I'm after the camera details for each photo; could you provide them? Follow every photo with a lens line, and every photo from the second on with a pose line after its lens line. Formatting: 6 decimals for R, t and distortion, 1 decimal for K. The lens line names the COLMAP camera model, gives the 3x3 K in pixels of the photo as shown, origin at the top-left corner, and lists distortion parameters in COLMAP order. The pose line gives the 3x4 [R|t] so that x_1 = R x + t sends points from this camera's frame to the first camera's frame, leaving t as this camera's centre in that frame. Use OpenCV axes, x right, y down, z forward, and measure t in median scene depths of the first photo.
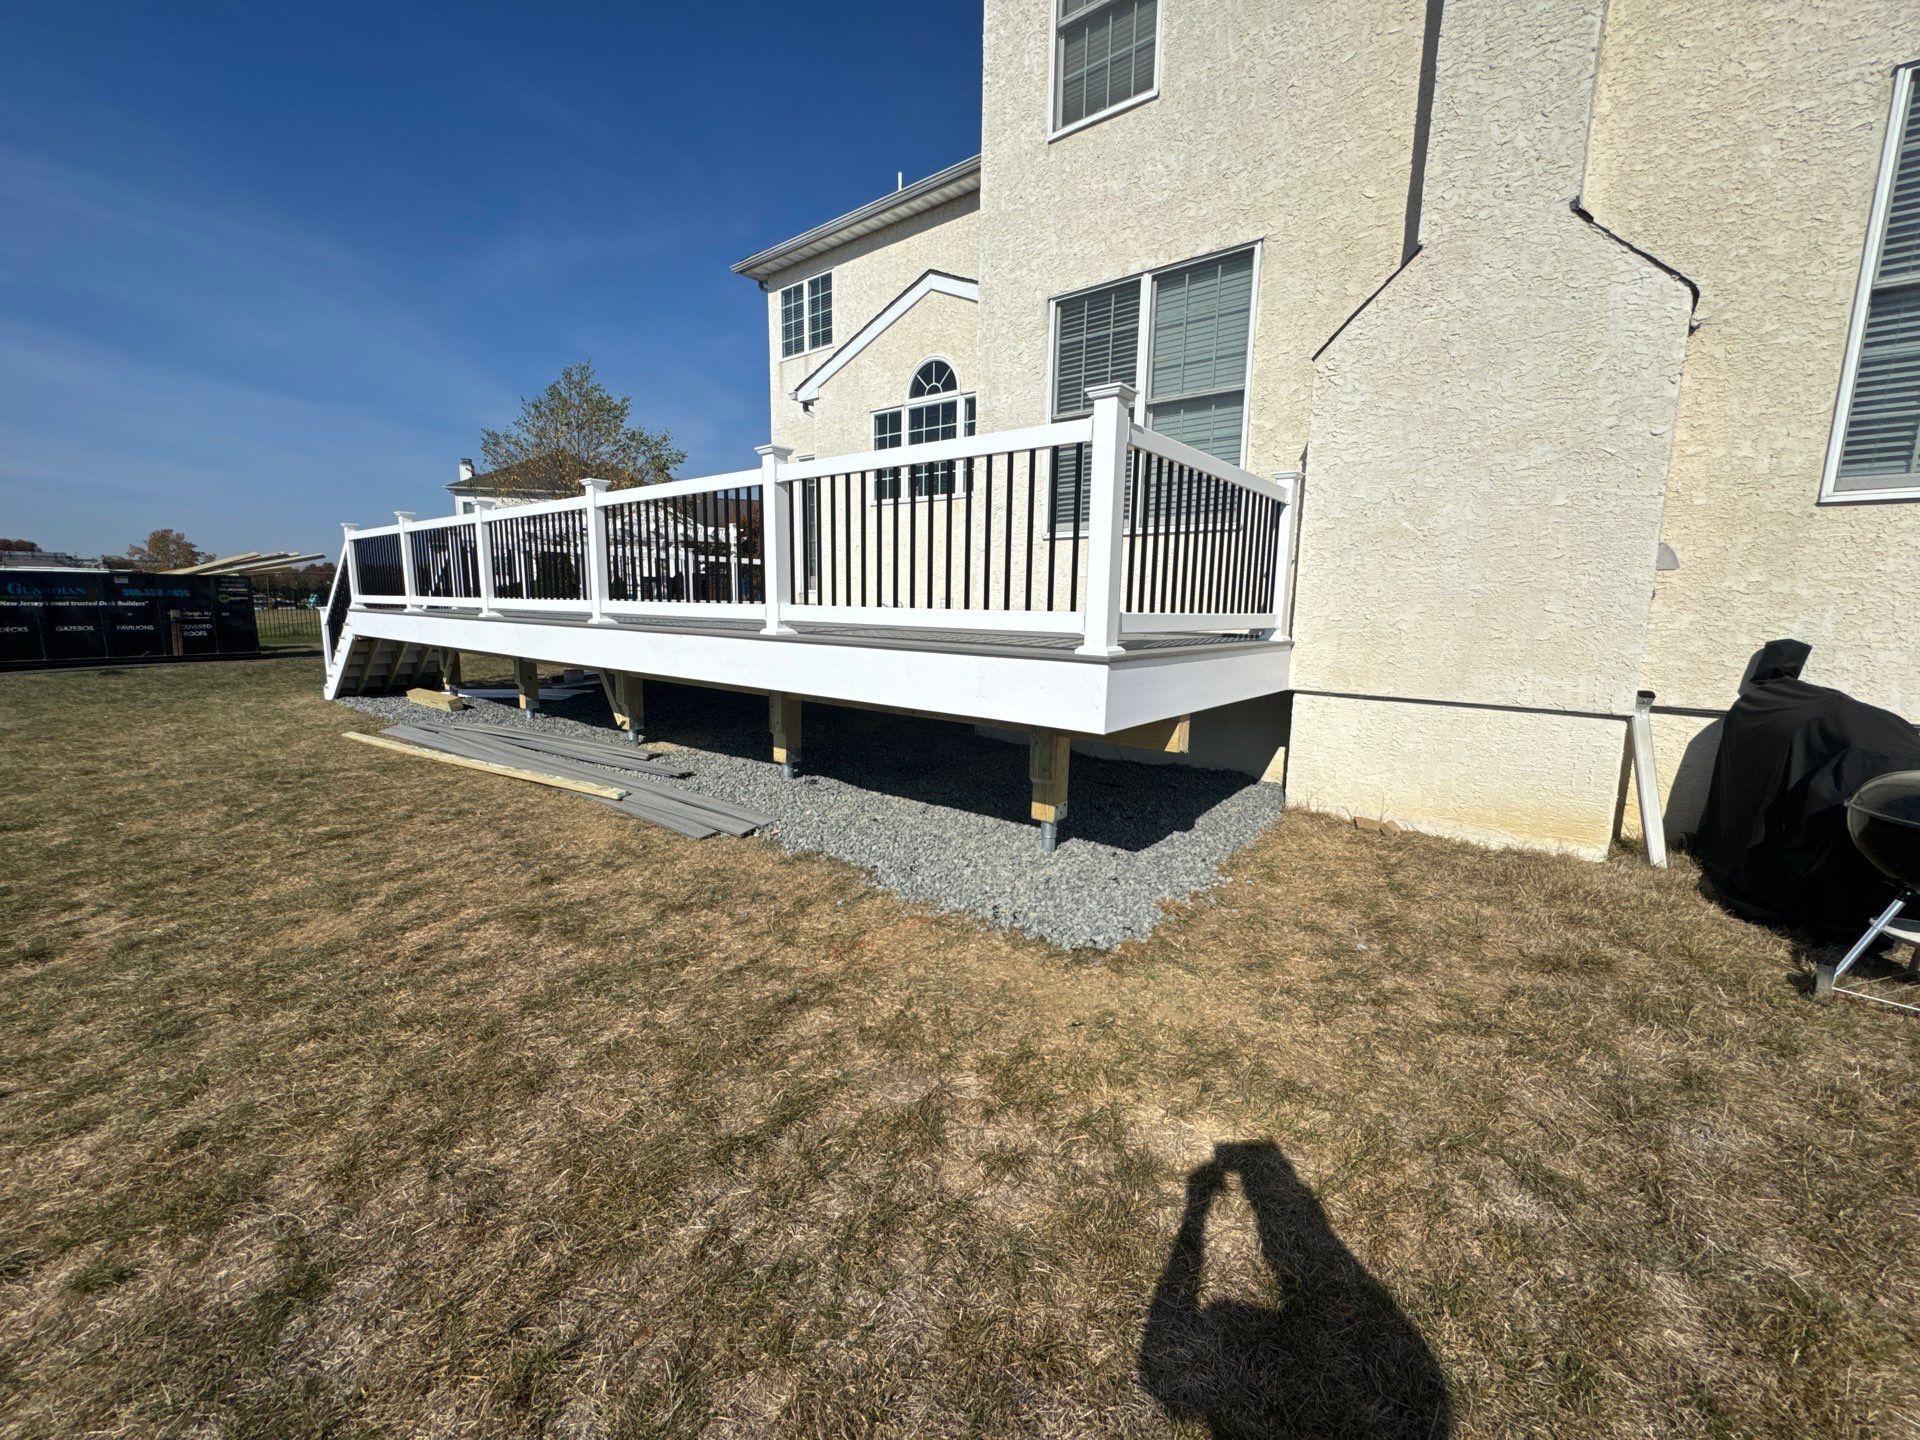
lens RADIAL K [[760.5, 0, 960.0], [0, 760.5, 720.0], [0, 0, 1]] dist [-0.003653, -0.000071]
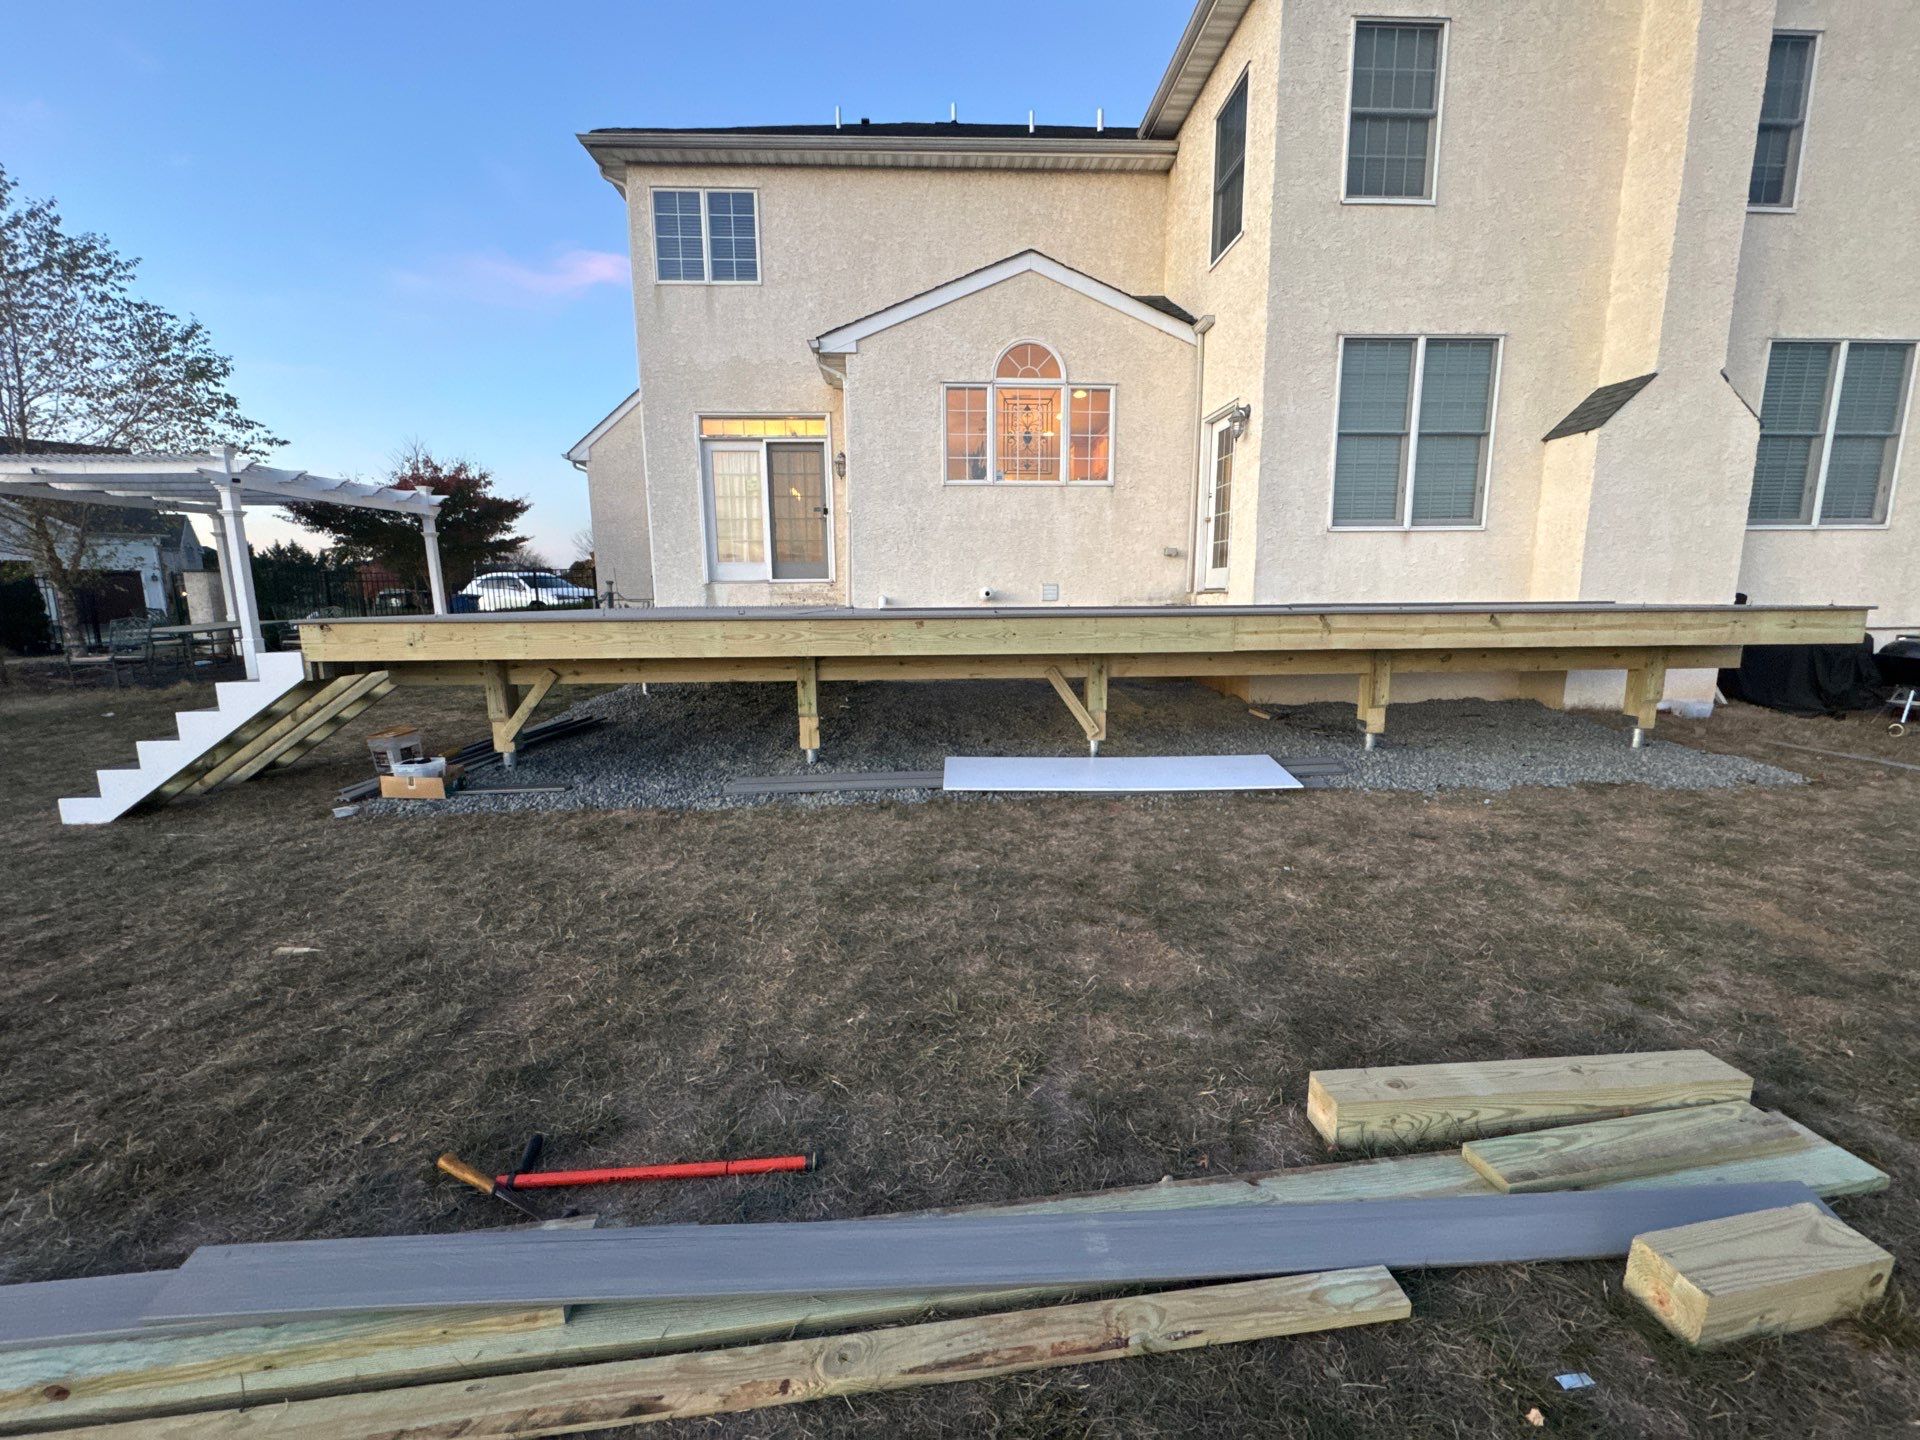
lens RADIAL K [[759.6, 0, 960.0], [0, 759.6, 720.0], [0, 0, 1]] dist [-0.010222, 0.002997]
pose [[0.748899, -0.130973, 0.649612, -0.807926], [0.121521, 0.990794, 0.059668, -0.058714], [-0.651447, 0.034256, 0.757921, 0.333780]]
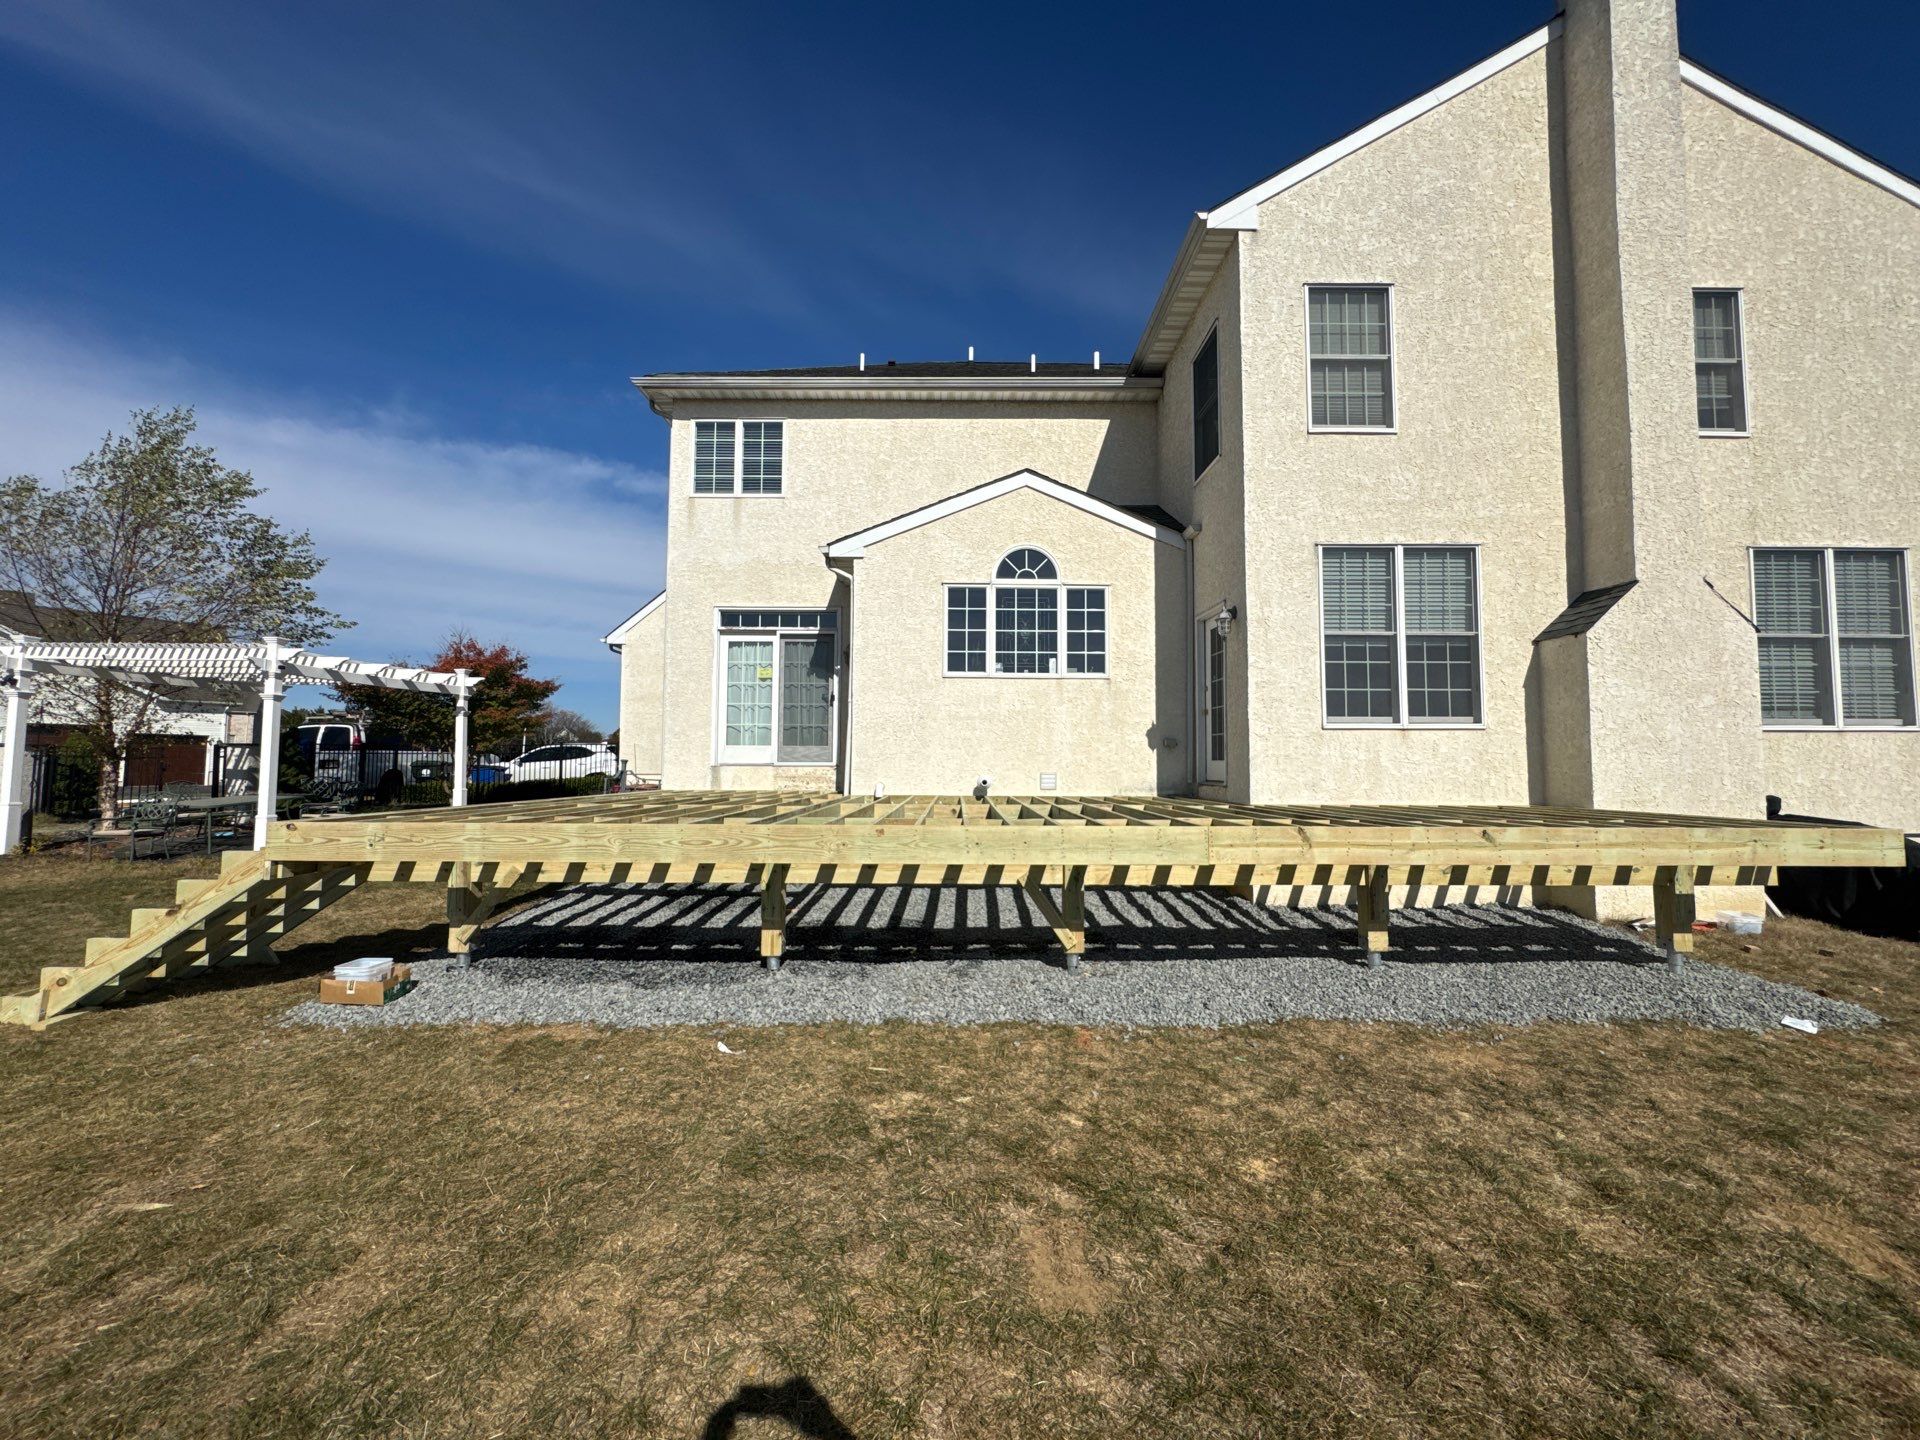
lens RADIAL K [[760.5, 0, 960.0], [0, 760.5, 720.0], [0, 0, 1]] dist [-0.003653, -0.000071]
pose [[0.777644, 0.021478, 0.628337, -0.762943], [0.104288, 0.981164, -0.162607, -0.081133], [-0.619995, 0.191978, 0.760757, 0.308070]]
